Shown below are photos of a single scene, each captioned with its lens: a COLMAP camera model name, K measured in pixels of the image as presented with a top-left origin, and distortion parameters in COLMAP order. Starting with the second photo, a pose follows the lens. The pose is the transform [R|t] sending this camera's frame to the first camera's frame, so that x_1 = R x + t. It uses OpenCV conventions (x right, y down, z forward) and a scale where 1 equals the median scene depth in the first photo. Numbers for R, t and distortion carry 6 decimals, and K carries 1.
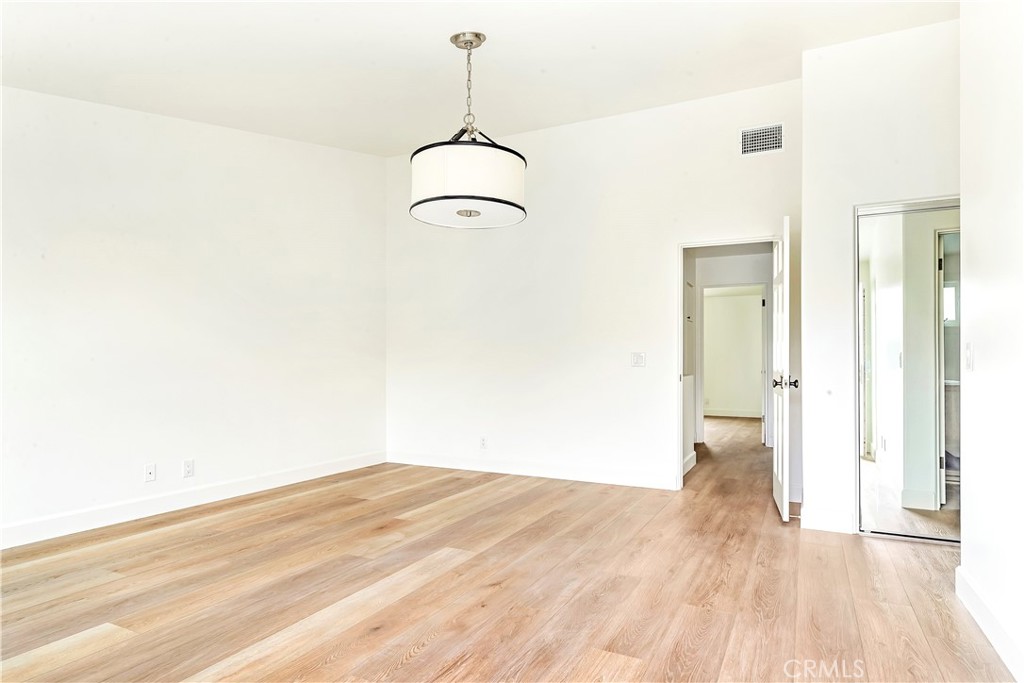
lens RADIAL K [[577.0, 0, 511.0], [0, 577.0, 358.6], [0, 0, 1]] dist [0.001493, -0.000207]
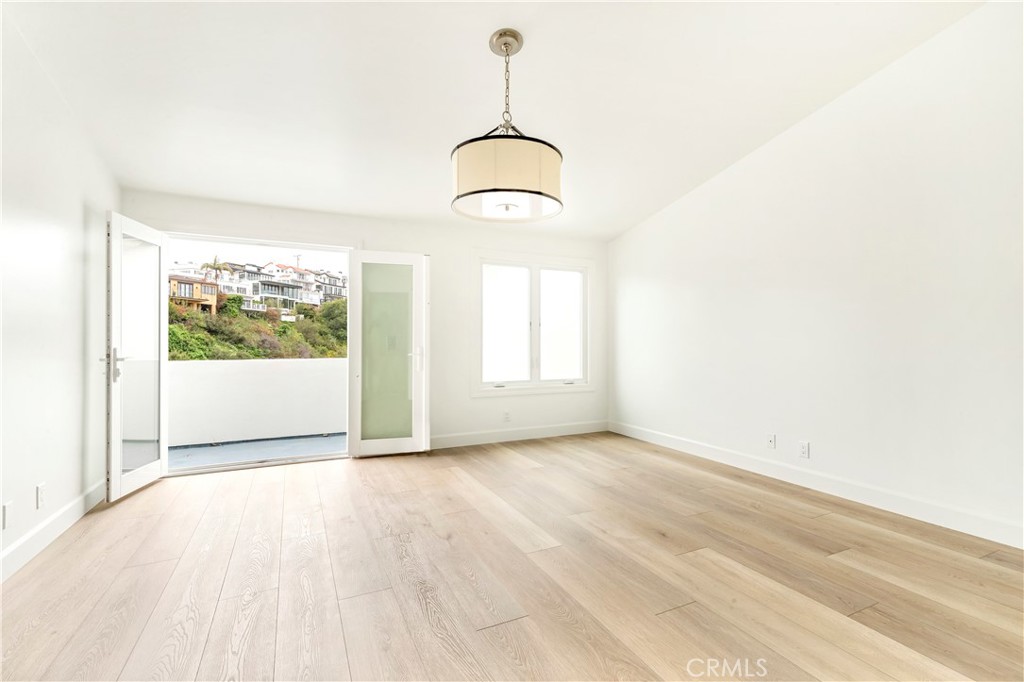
lens RADIAL K [[464.1, 0, 527.7], [0, 464.1, 344.8], [0, 0, 1]] dist [0.003226, 0.000117]
pose [[-0.591494, -0.001117, -0.806309, 0.490862], [0.003444, 0.999986, -0.003912, 0.003546], [0.806302, -0.005091, -0.591482, 1.300580]]
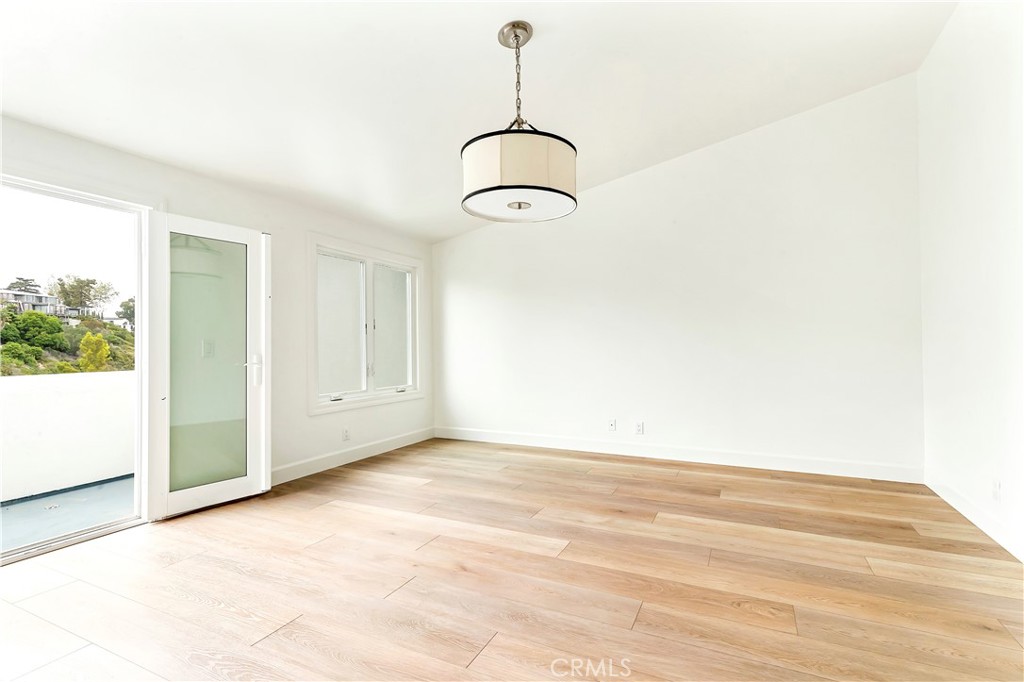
lens RADIAL K [[470.1, 0, 528.1], [0, 470.1, 343.3], [0, 0, 1]] dist [0.005226, -0.000055]
pose [[0.031778, -0.012248, -0.999420, 0.628278], [0.016503, 0.999795, -0.011728, 0.002789], [0.999359, -0.016121, 0.031973, 0.842969]]
